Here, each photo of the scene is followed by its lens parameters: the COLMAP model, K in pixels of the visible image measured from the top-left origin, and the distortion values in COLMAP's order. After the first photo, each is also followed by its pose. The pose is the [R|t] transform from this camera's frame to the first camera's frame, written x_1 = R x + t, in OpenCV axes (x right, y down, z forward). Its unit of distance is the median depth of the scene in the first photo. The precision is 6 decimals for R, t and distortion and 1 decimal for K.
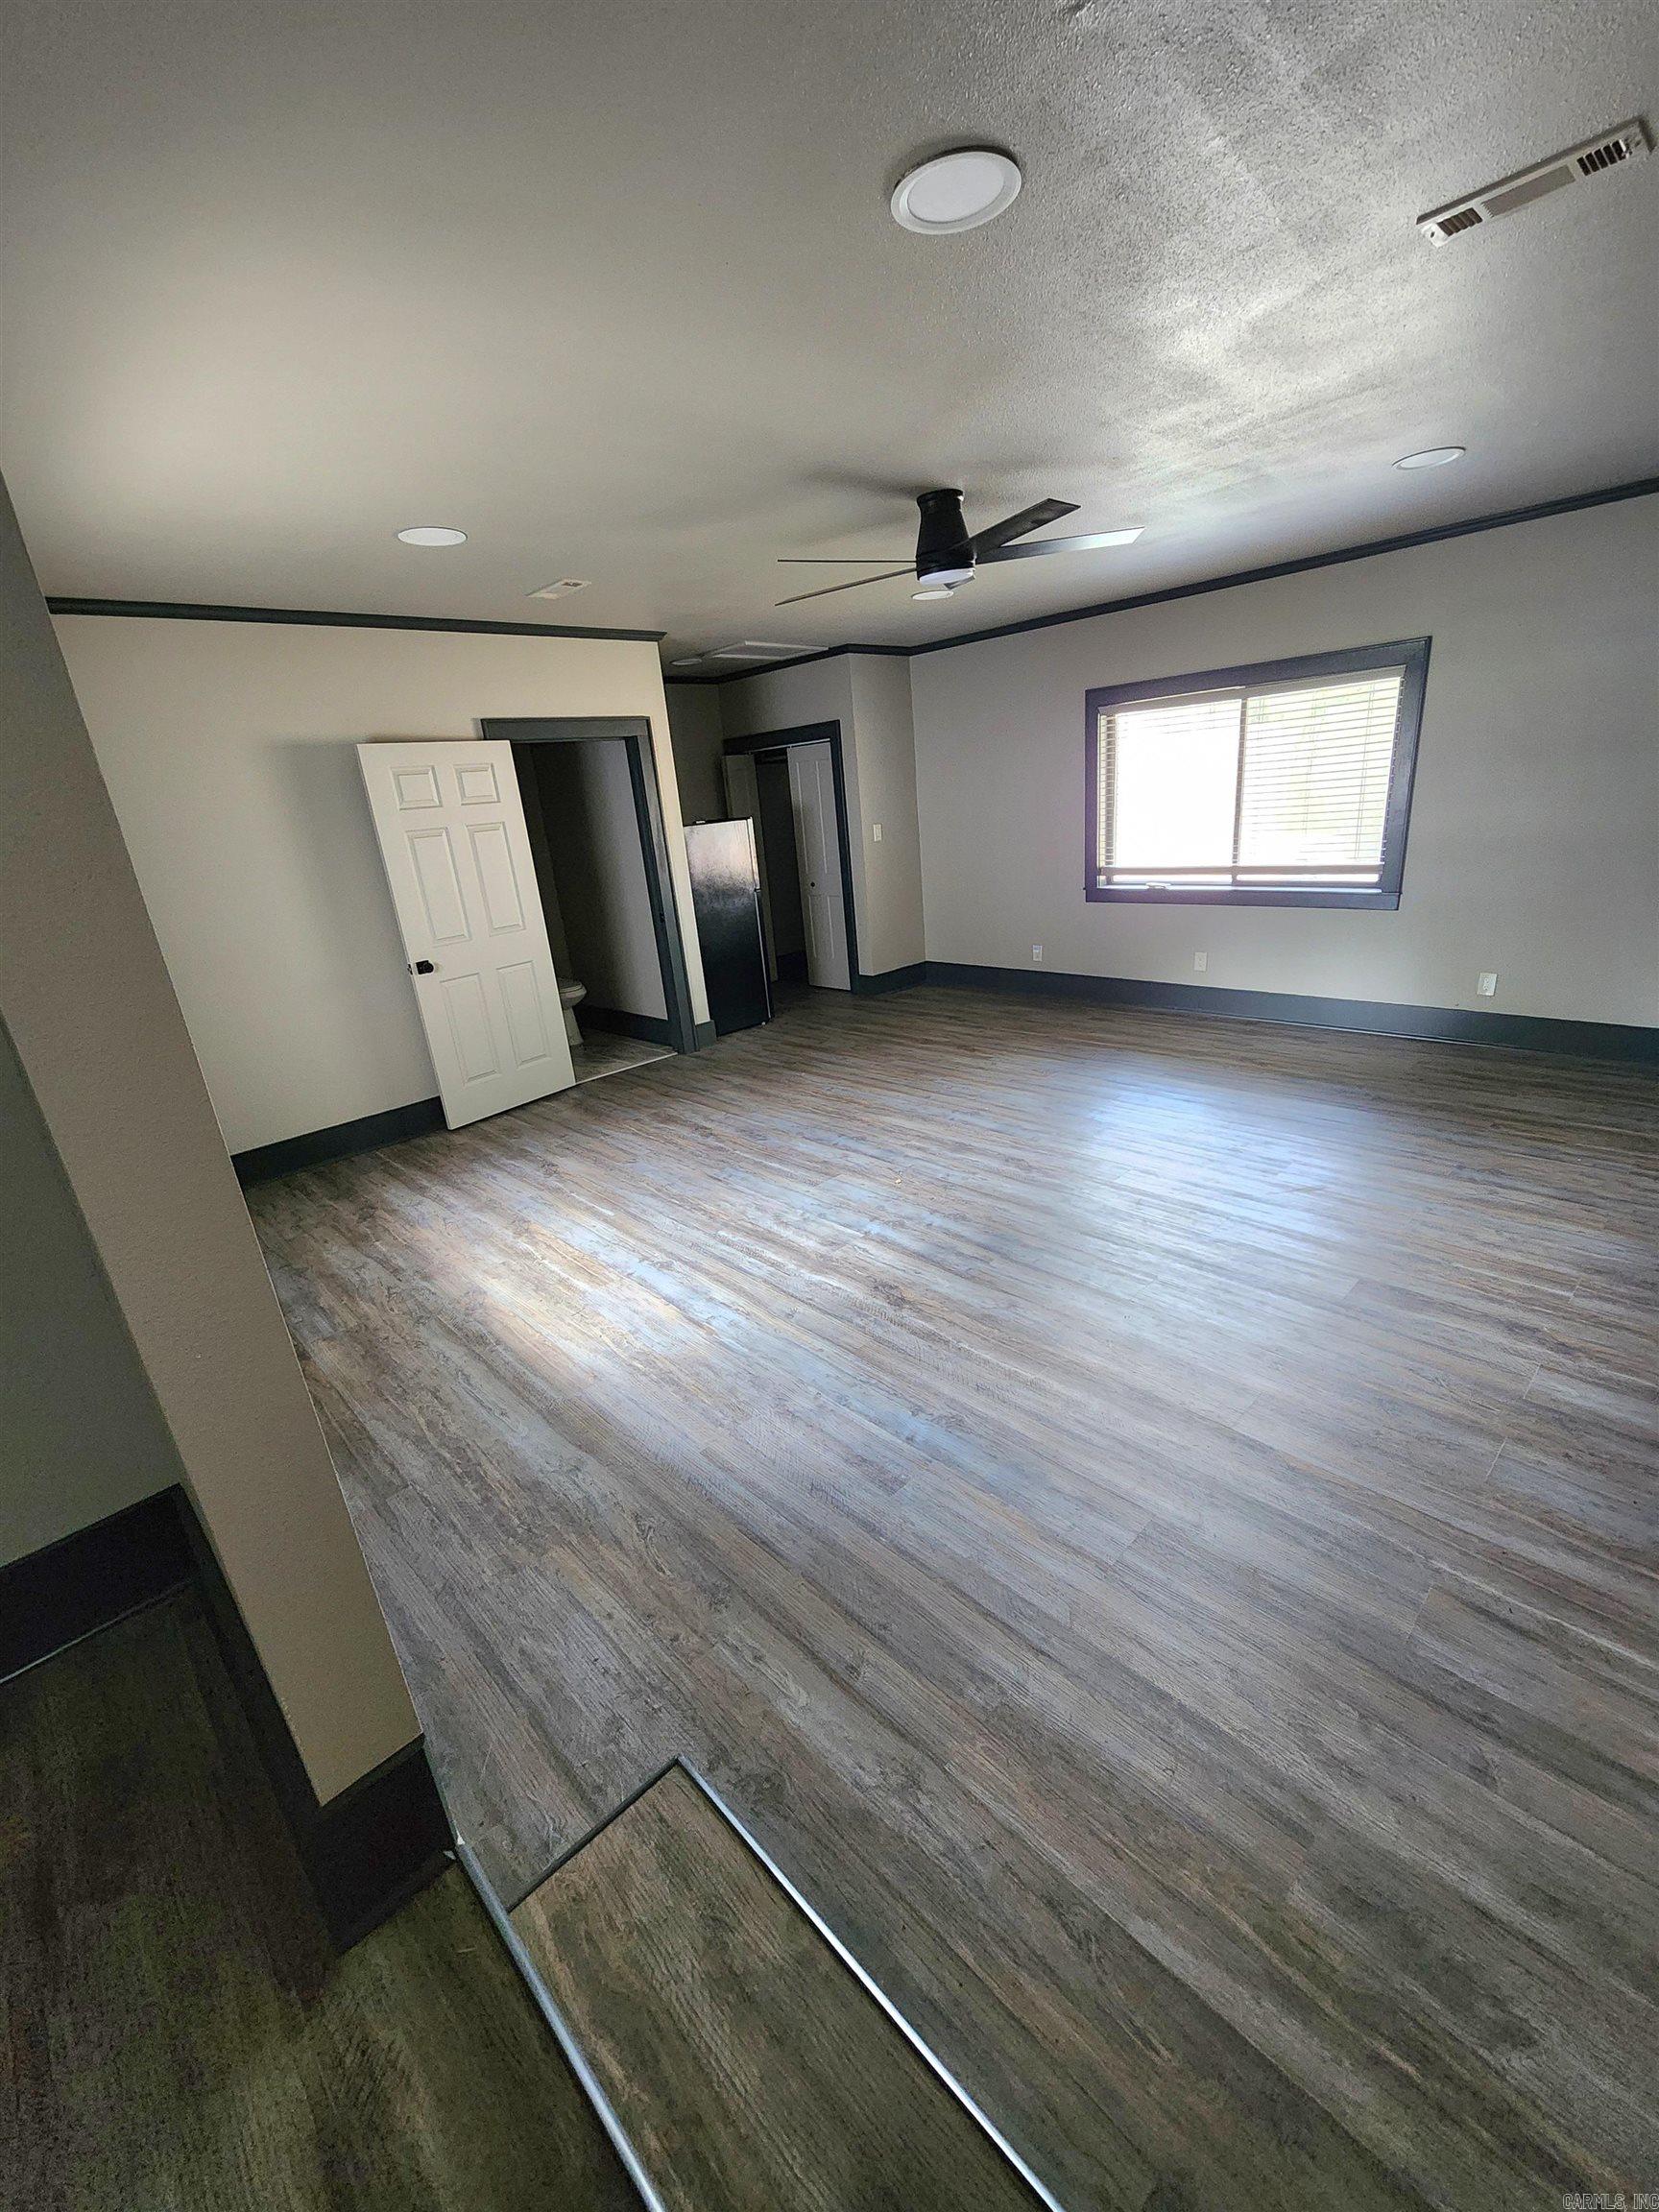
lens RADIAL K [[913.1, 0, 841.1], [0, 913.1, 1099.8], [0, 0, 1]] dist [0.001574, 0.000493]
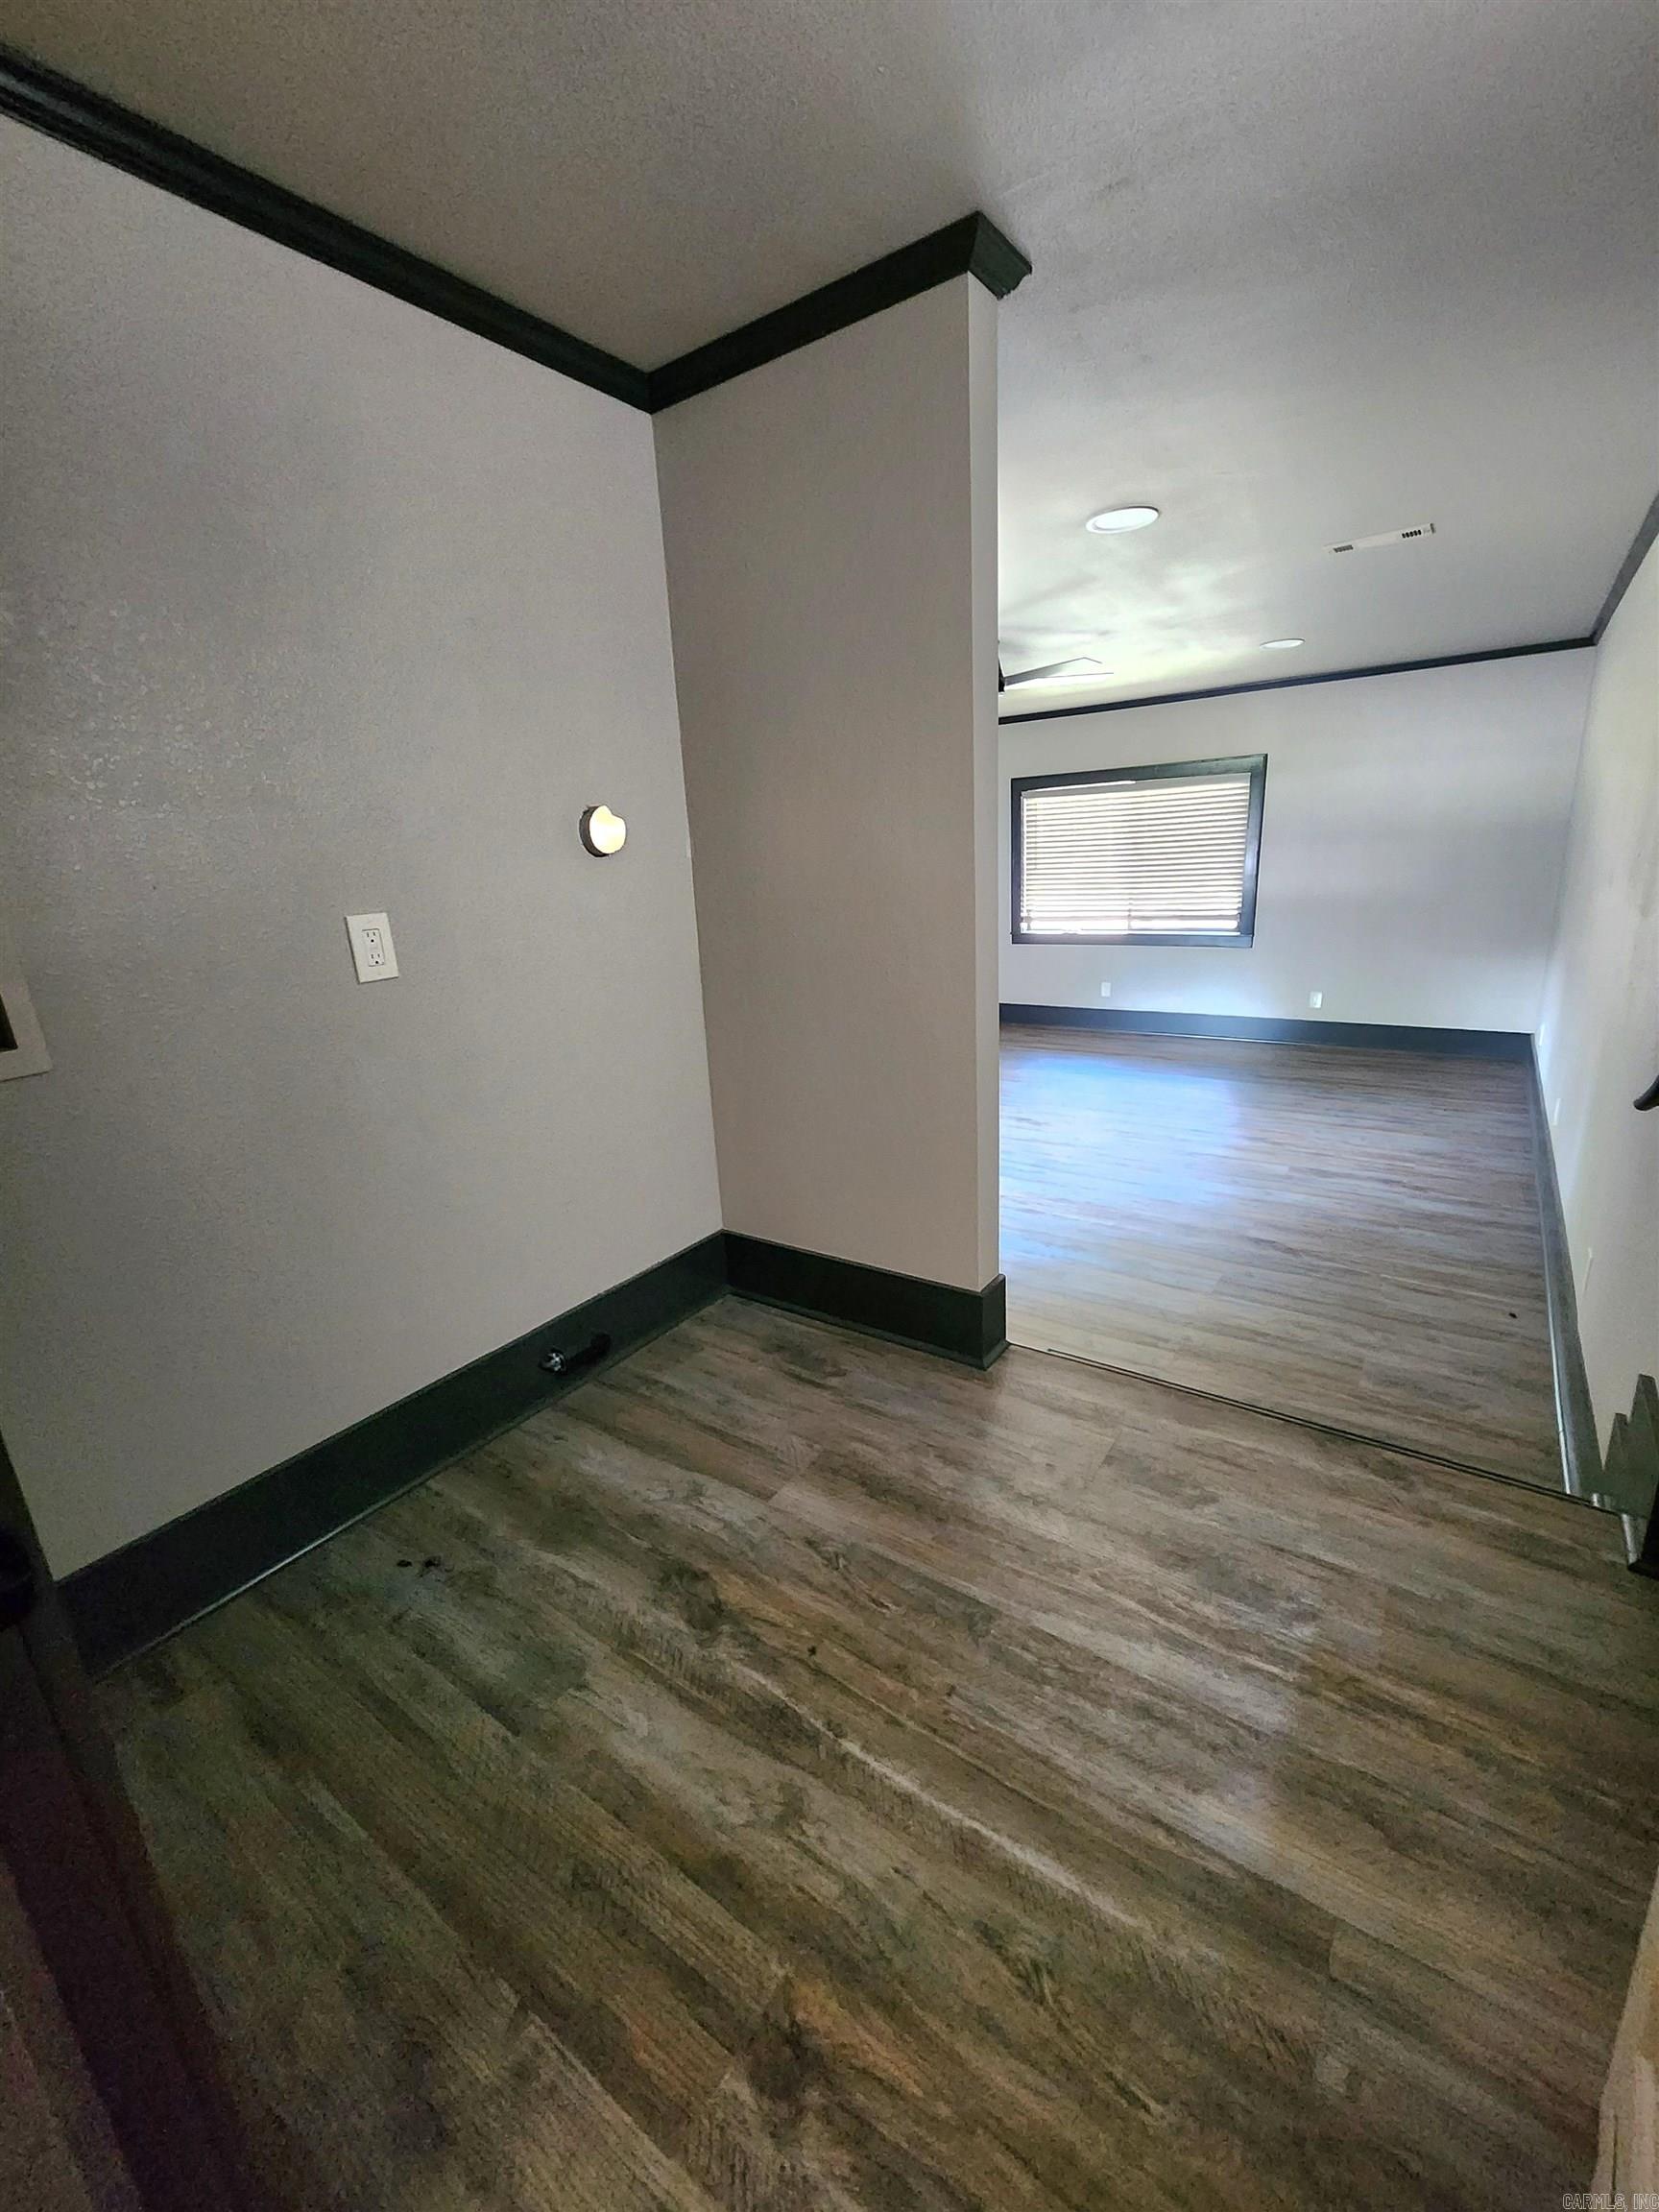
lens RADIAL K [[913.1, 0, 819.8], [0, 913.1, 1113.3], [0, 0, 1]] dist [0.001574, 0.000493]
pose [[0.983640, -0.016186, 0.179419, -0.344766], [0.027042, 0.997937, -0.058225, 0.127690], [-0.178106, 0.062124, 0.982048, -0.263381]]
